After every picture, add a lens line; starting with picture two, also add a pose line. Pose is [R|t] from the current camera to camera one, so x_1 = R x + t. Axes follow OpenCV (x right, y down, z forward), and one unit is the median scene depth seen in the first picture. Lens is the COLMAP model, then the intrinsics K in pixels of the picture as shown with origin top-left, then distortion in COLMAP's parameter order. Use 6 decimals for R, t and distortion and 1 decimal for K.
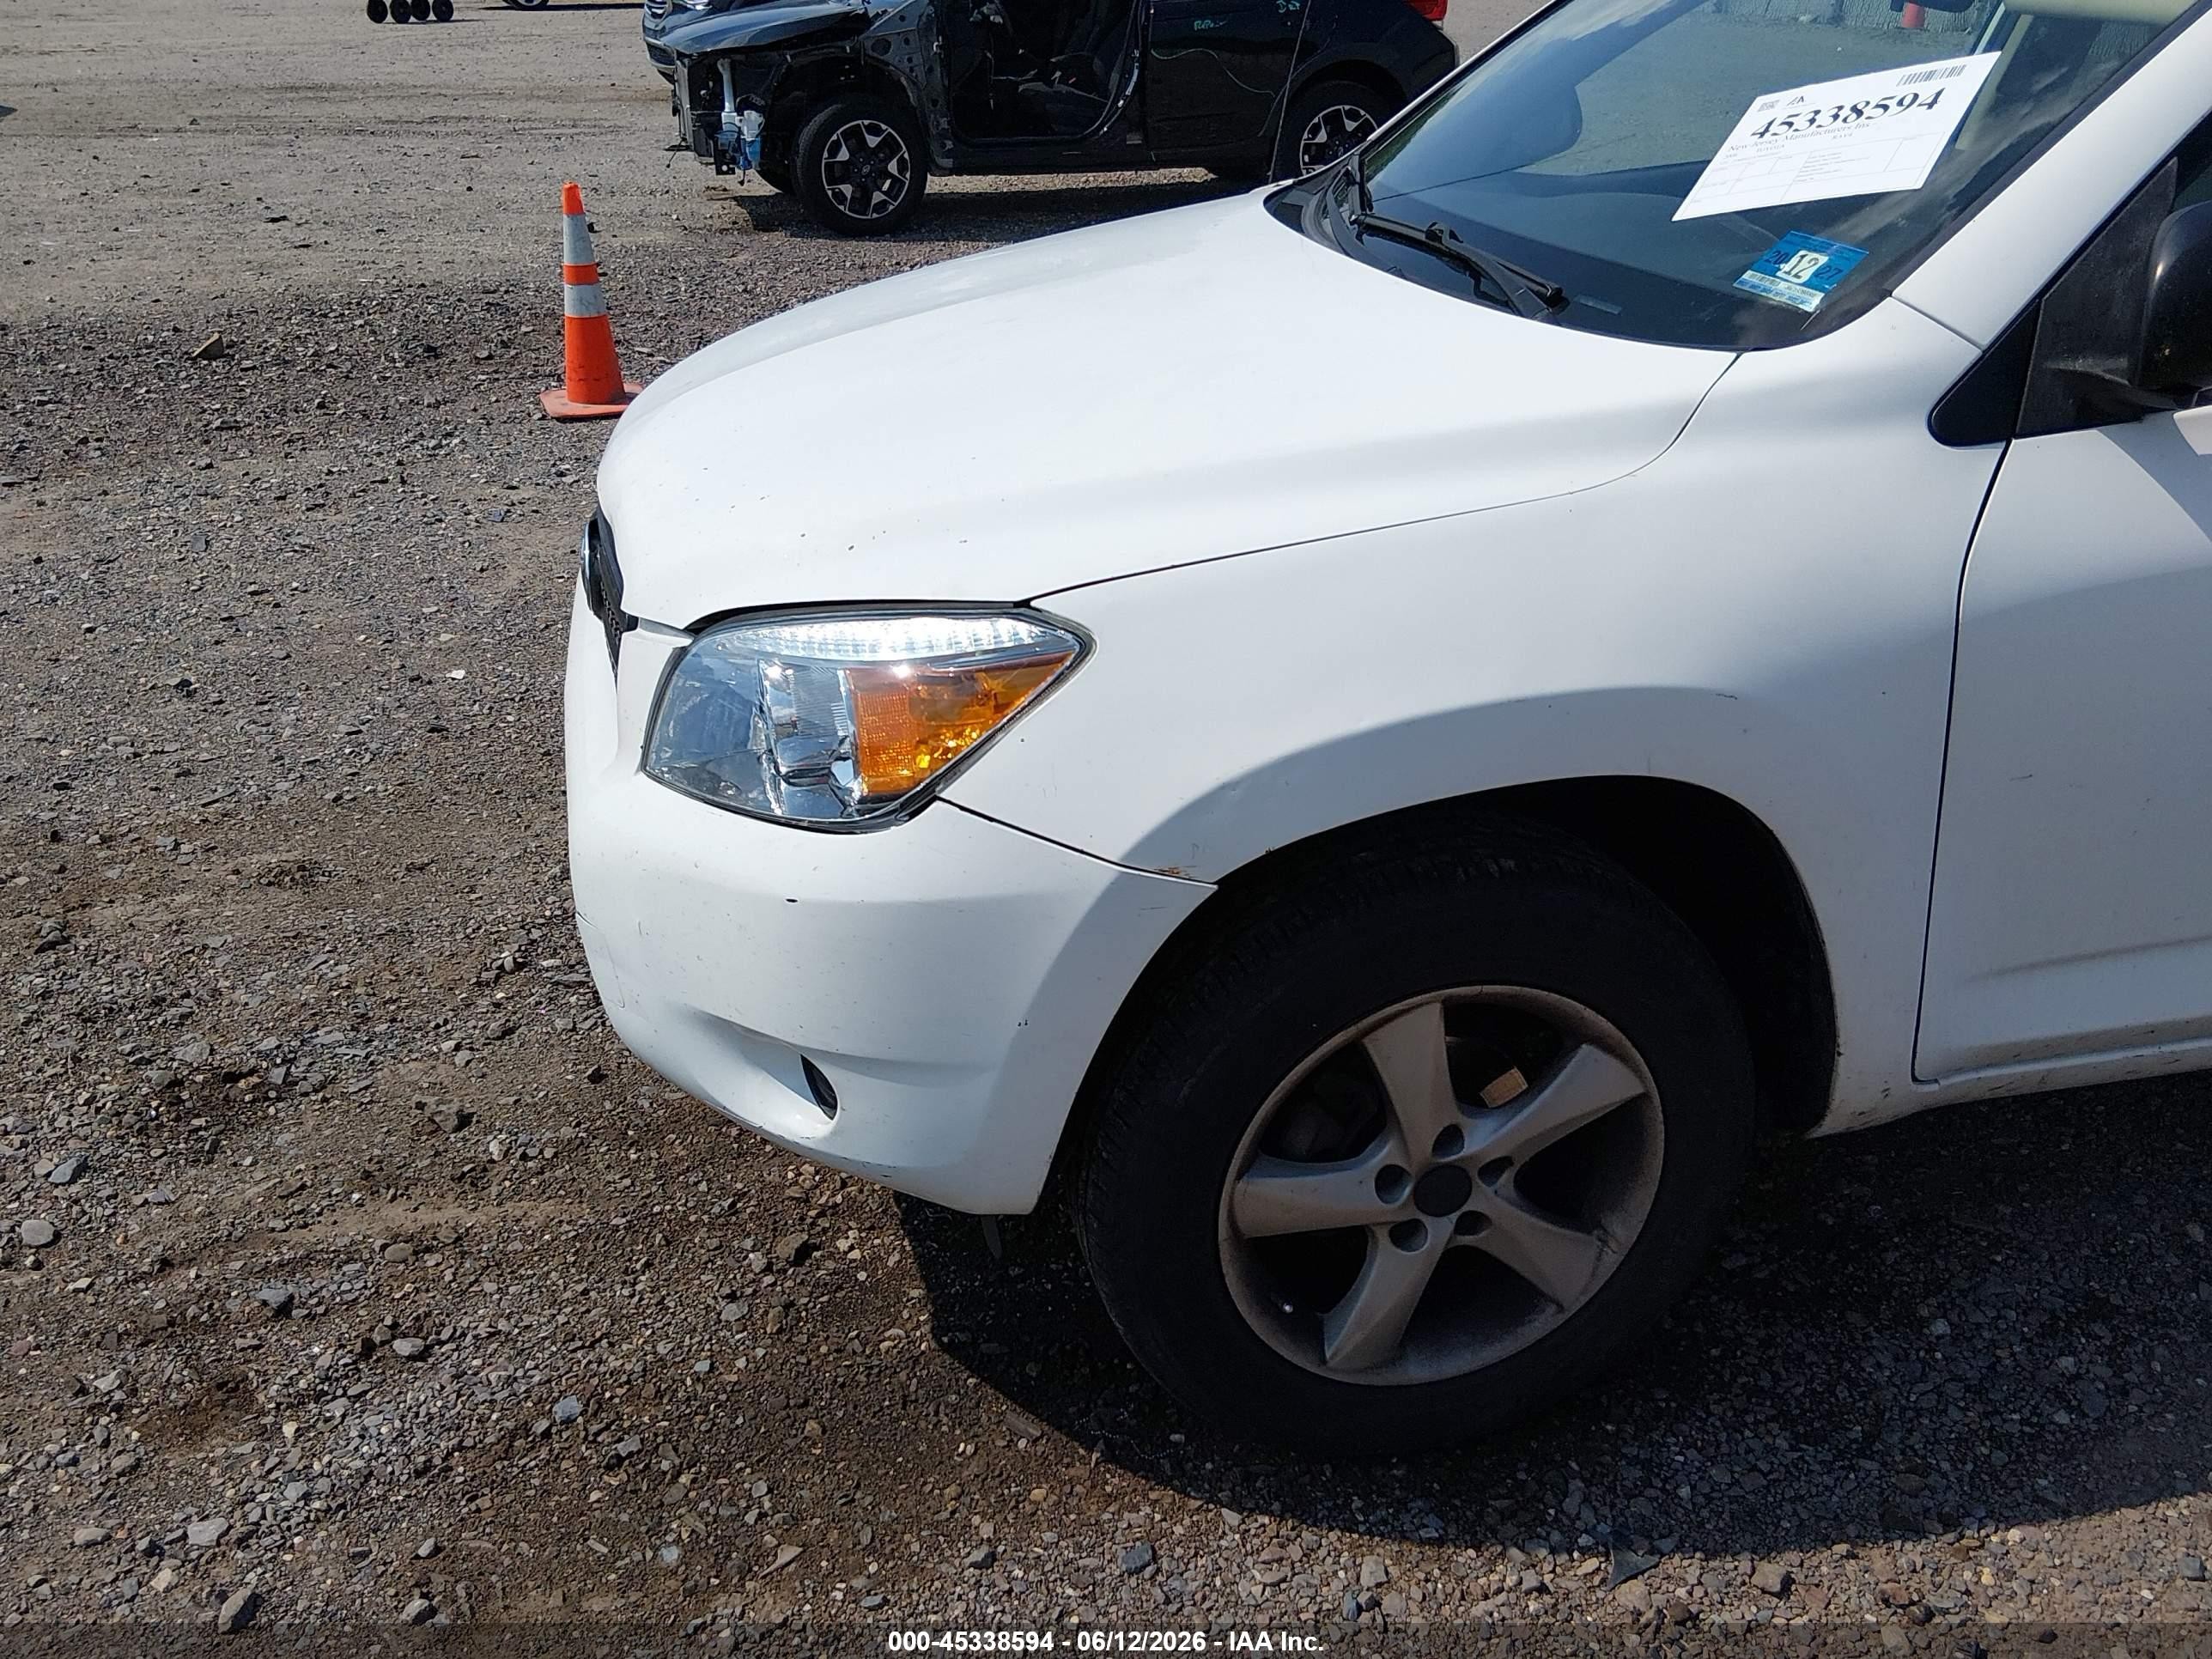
lens RADIAL K [[1977.3, 0, 1084.0], [0, 1977.3, 837.7], [0, 0, 1]] dist [0.112357, -0.192290]
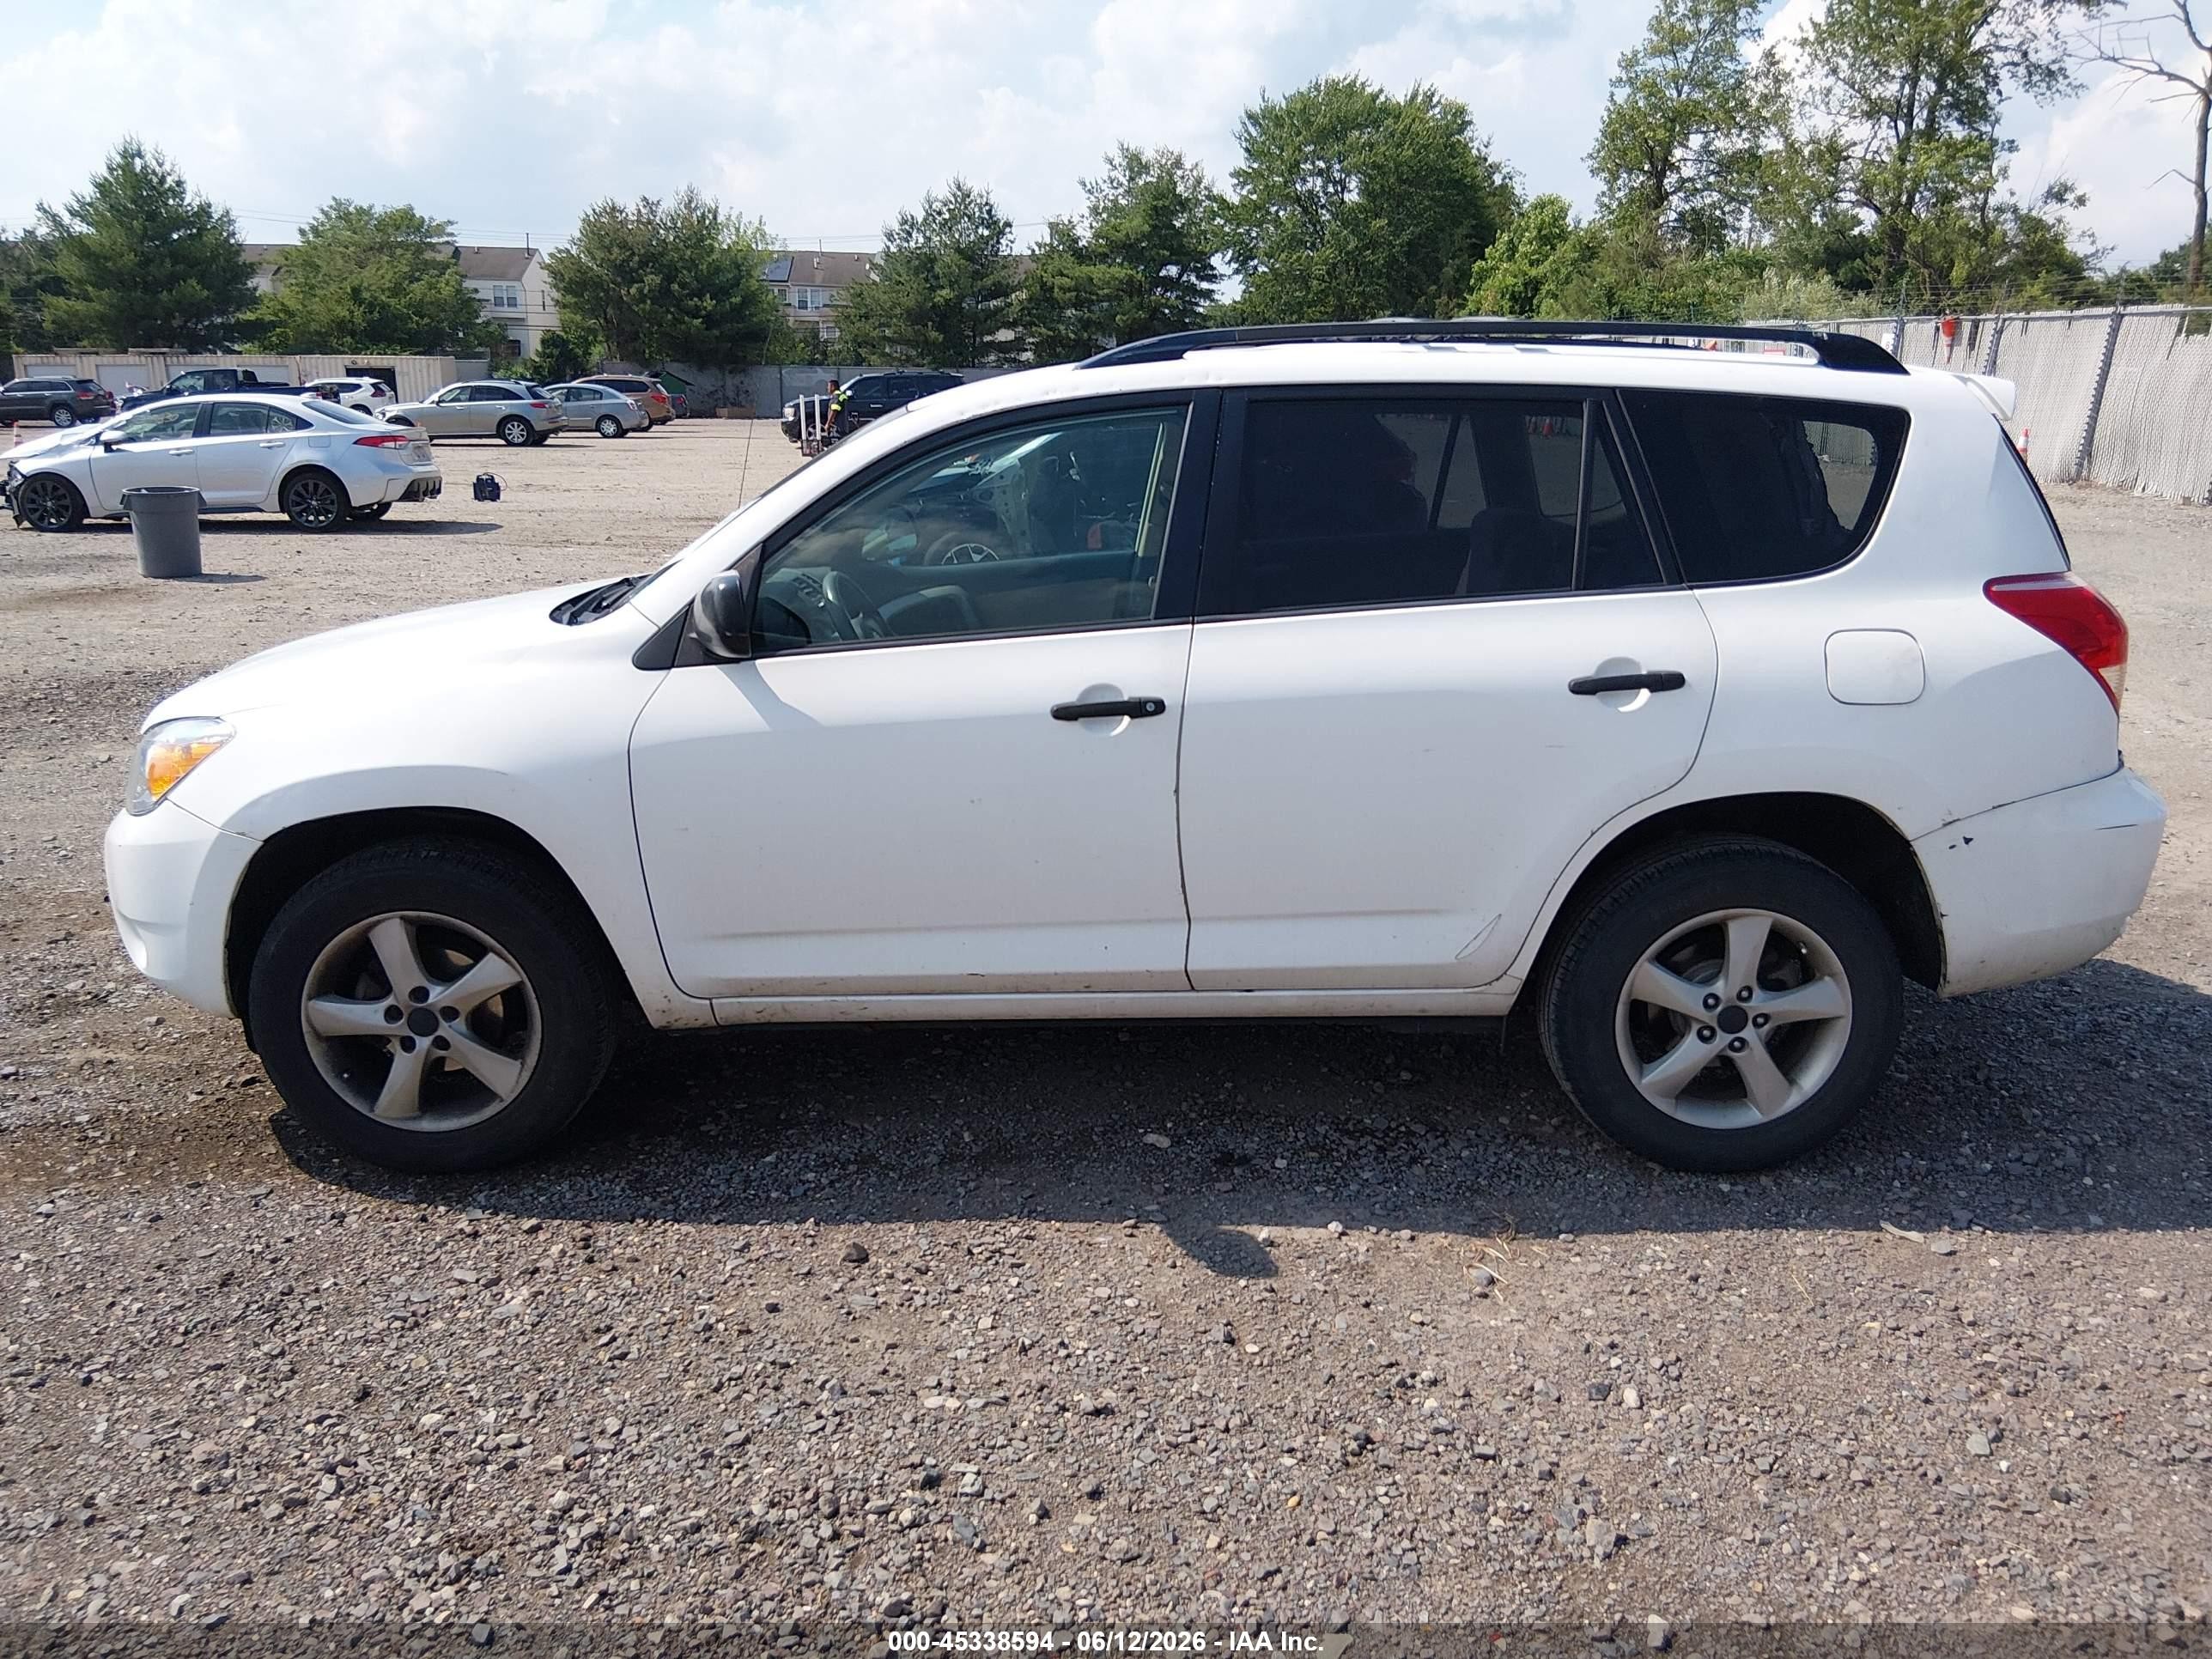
lens RADIAL K [[1773.7, 0, 1084.7], [0, 1773.7, 826.7], [0, 0, 1]] dist [0.062914, -0.112943]
pose [[0.973589, 0.049777, -0.222816, 1.179577], [-0.090853, 0.979811, -0.178091, 0.234272], [0.209452, 0.193631, 0.958455, -0.613049]]
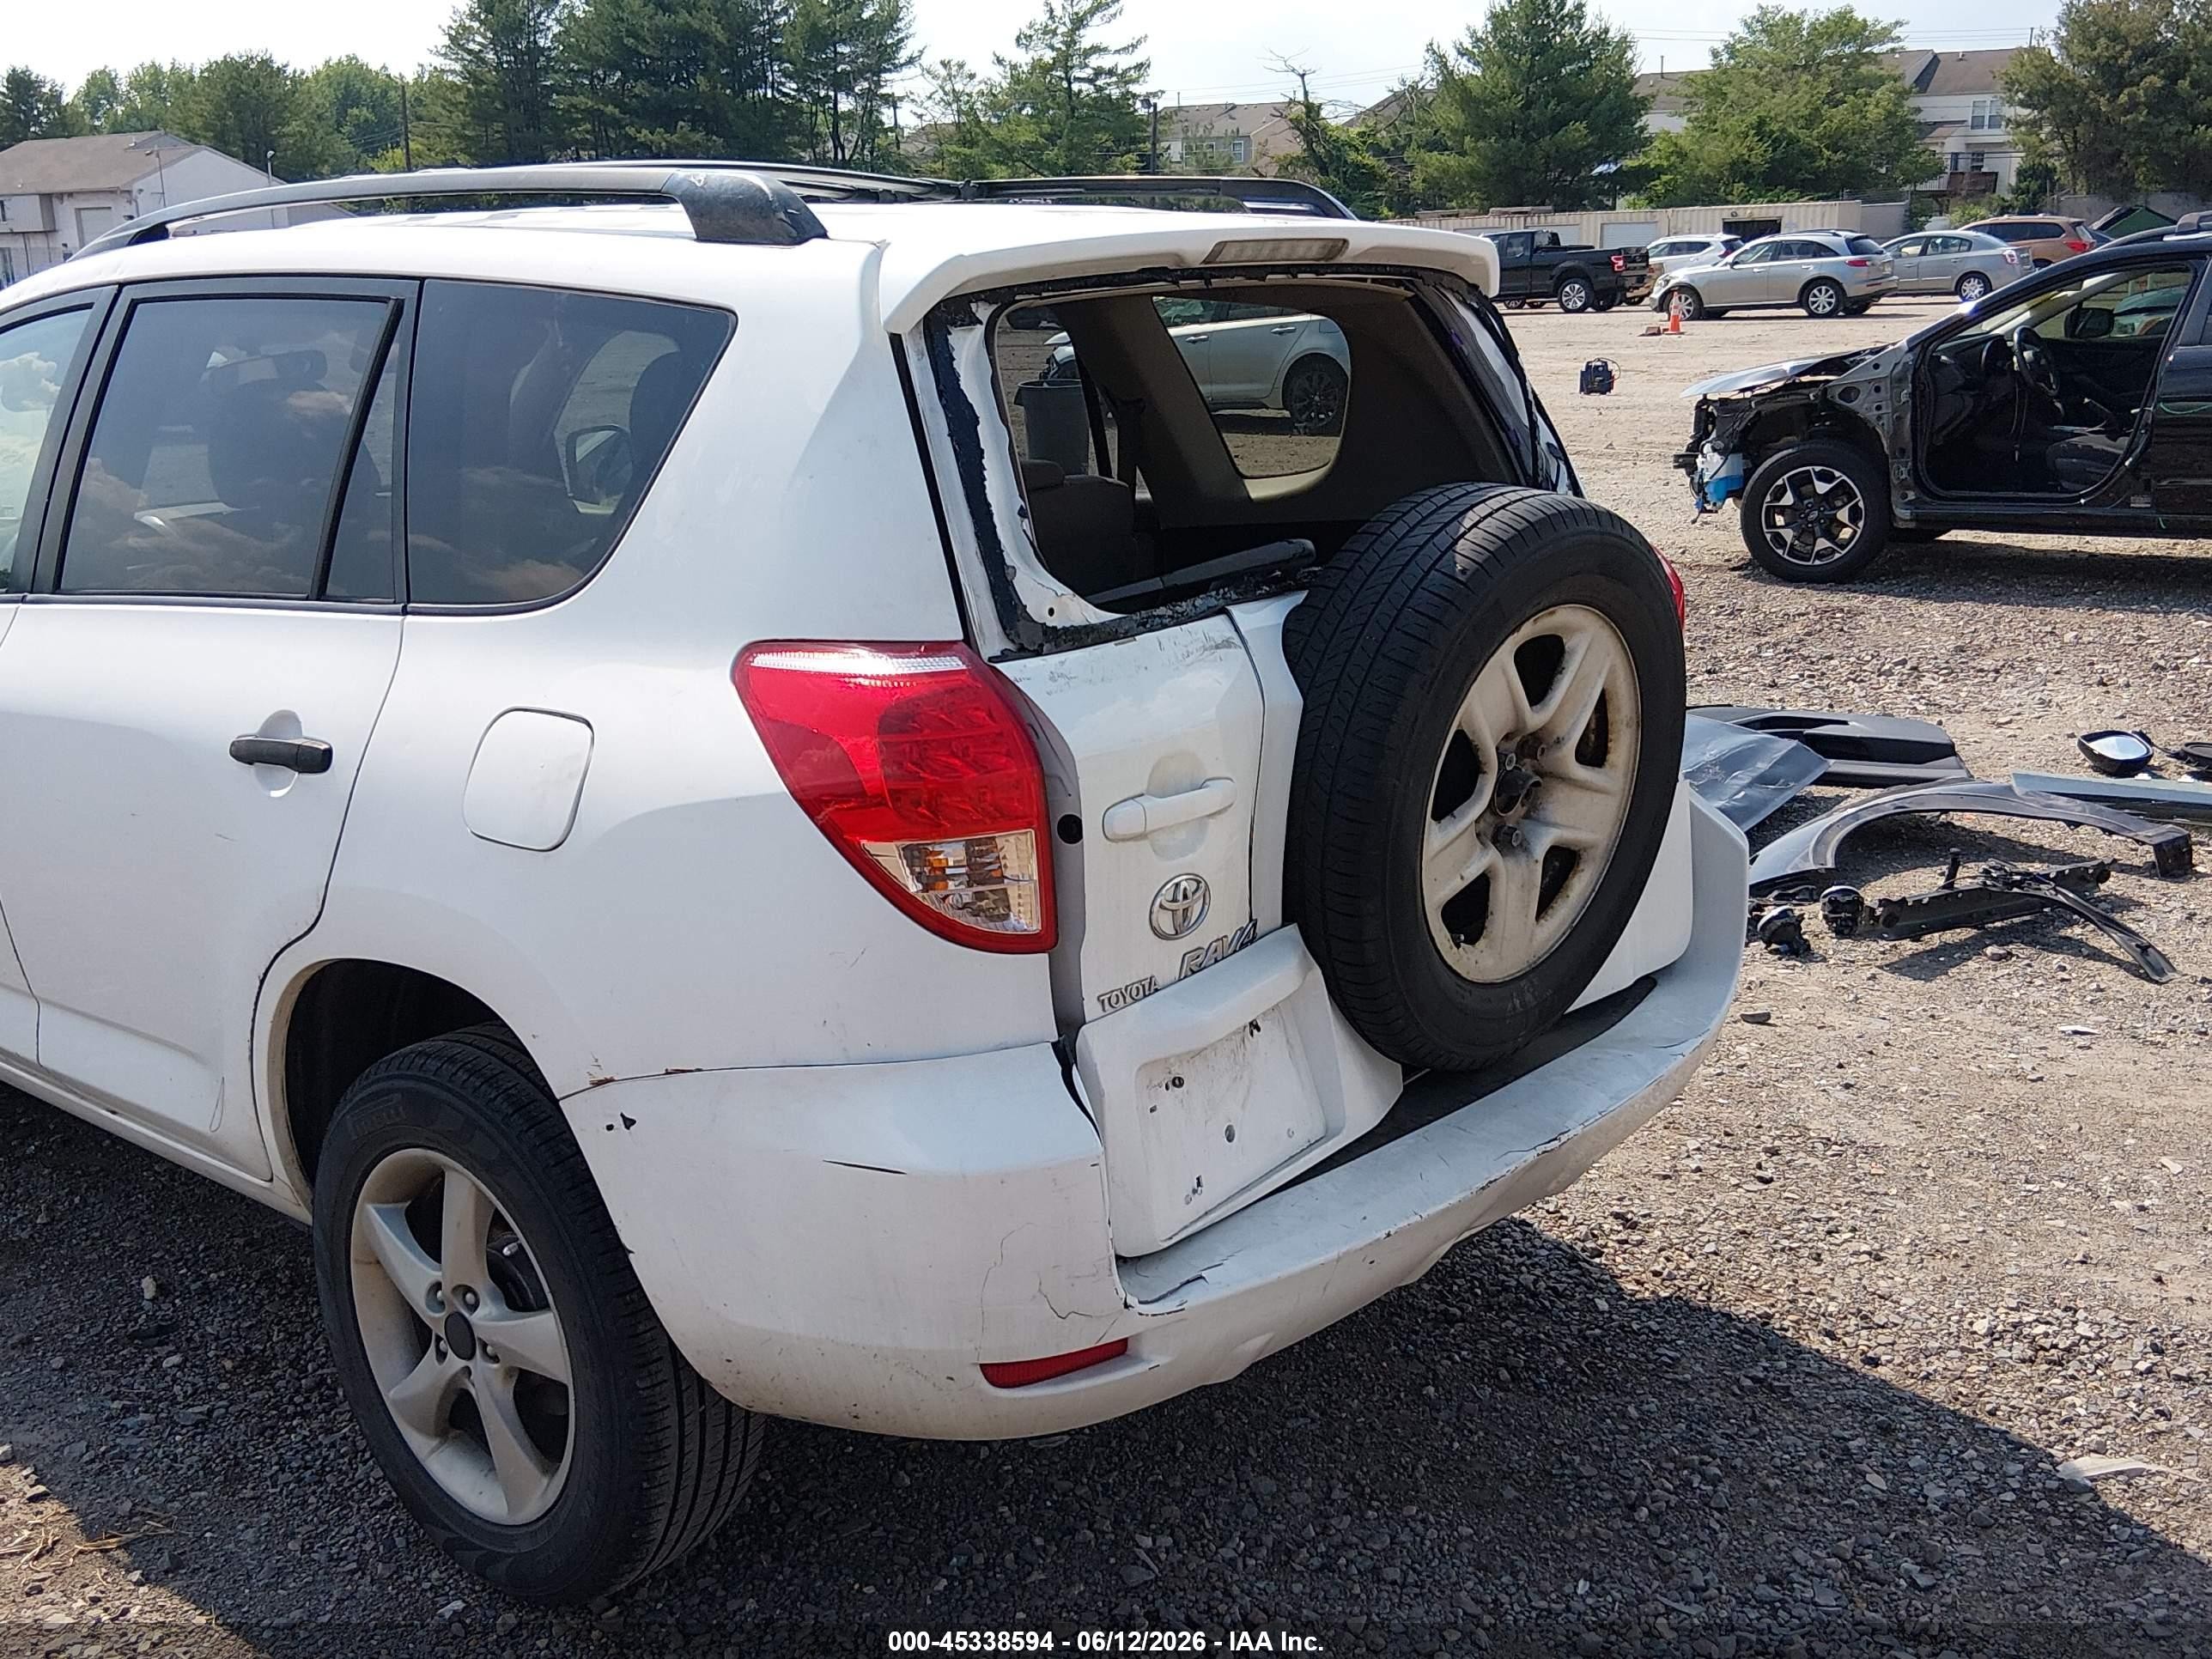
lens RADIAL K [[2250.3, 0, 1105.7], [0, 2250.3, 815.3], [0, 0, 1]] dist [0.067933, 0.000000]
pose [[0.582427, 0.175680, -0.793672, 2.630433], [-0.315190, 0.948790, -0.021284, -0.325321], [0.749289, 0.262554, 0.607974, 0.614924]]
